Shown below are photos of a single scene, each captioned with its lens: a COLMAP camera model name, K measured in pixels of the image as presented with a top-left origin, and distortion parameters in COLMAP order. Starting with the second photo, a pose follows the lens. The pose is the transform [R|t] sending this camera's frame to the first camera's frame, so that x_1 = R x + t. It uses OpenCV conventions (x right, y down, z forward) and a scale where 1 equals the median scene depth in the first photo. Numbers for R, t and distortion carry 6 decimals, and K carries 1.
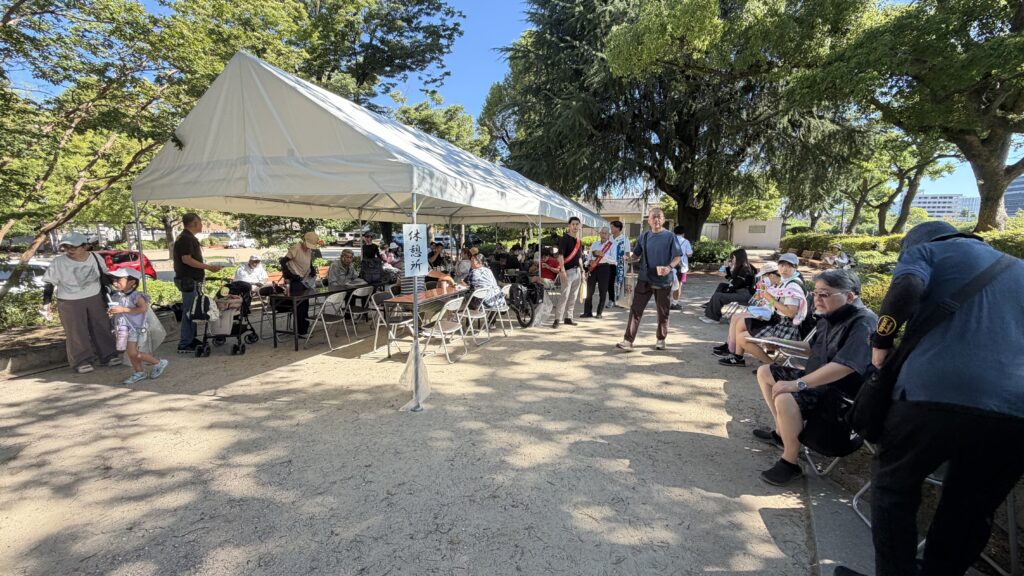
lens RADIAL K [[416.5, 0, 518.5], [0, 416.5, 287.5], [0, 0, 1]] dist [0.004437, 0.000186]
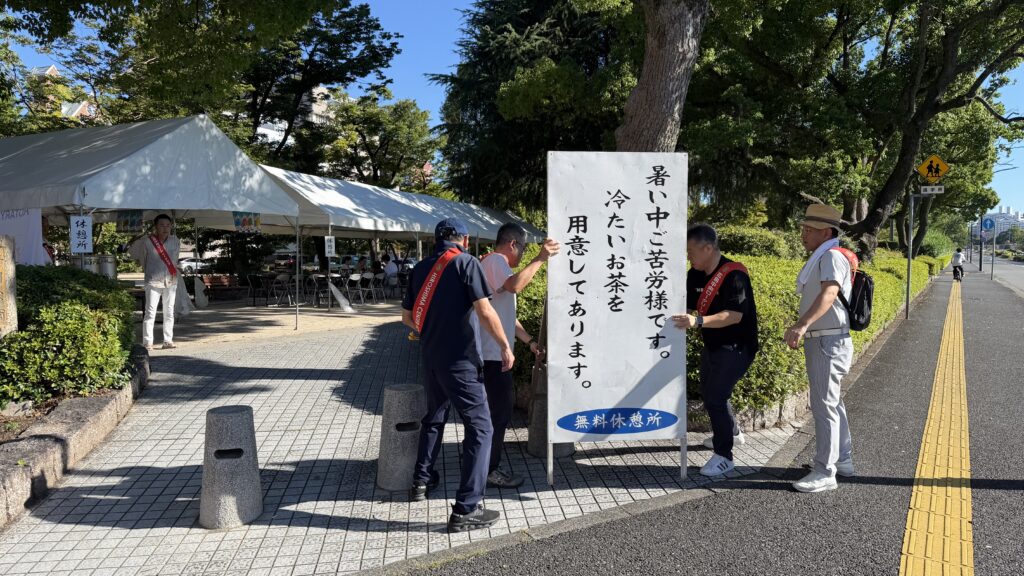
lens RADIAL K [[721.5, 0, 509.0], [0, 721.5, 285.6], [0, 0, 1]] dist [0.069530, -0.010195]
pose [[0.998533, -0.002527, -0.054090, 0.200636], [-0.002435, 0.995805, -0.091473, 0.102257], [0.054094, 0.091470, 0.994337, -0.615335]]
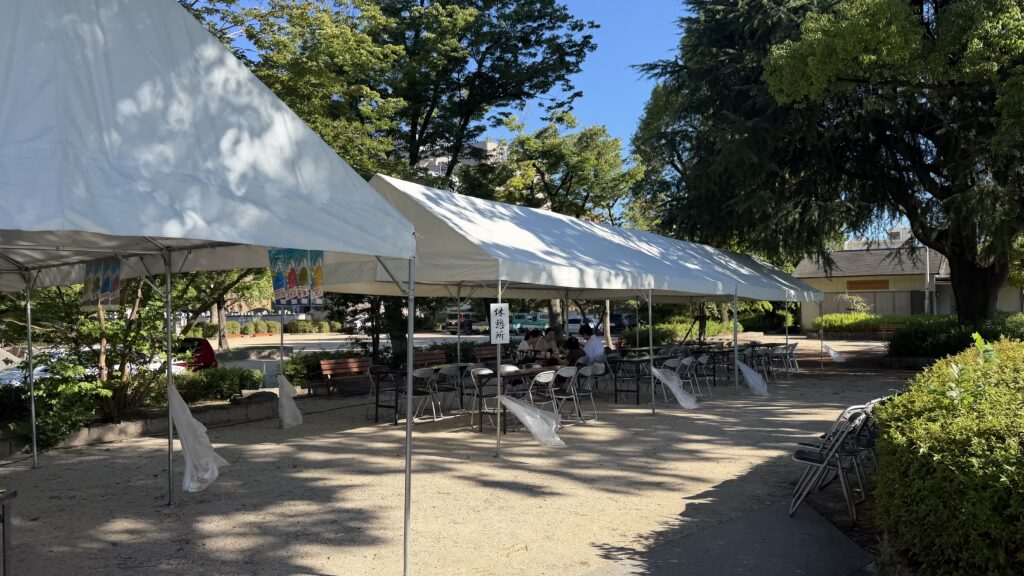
lens RADIAL K [[721.5, 0, 506.3], [0, 721.5, 295.8], [0, 0, 1]] dist [0.069530, -0.010195]
pose [[0.957833, -0.017138, -0.286813, 0.073171], [-0.026503, 0.988694, -0.147587, 0.027404], [0.286099, 0.148965, 0.946550, -0.197323]]
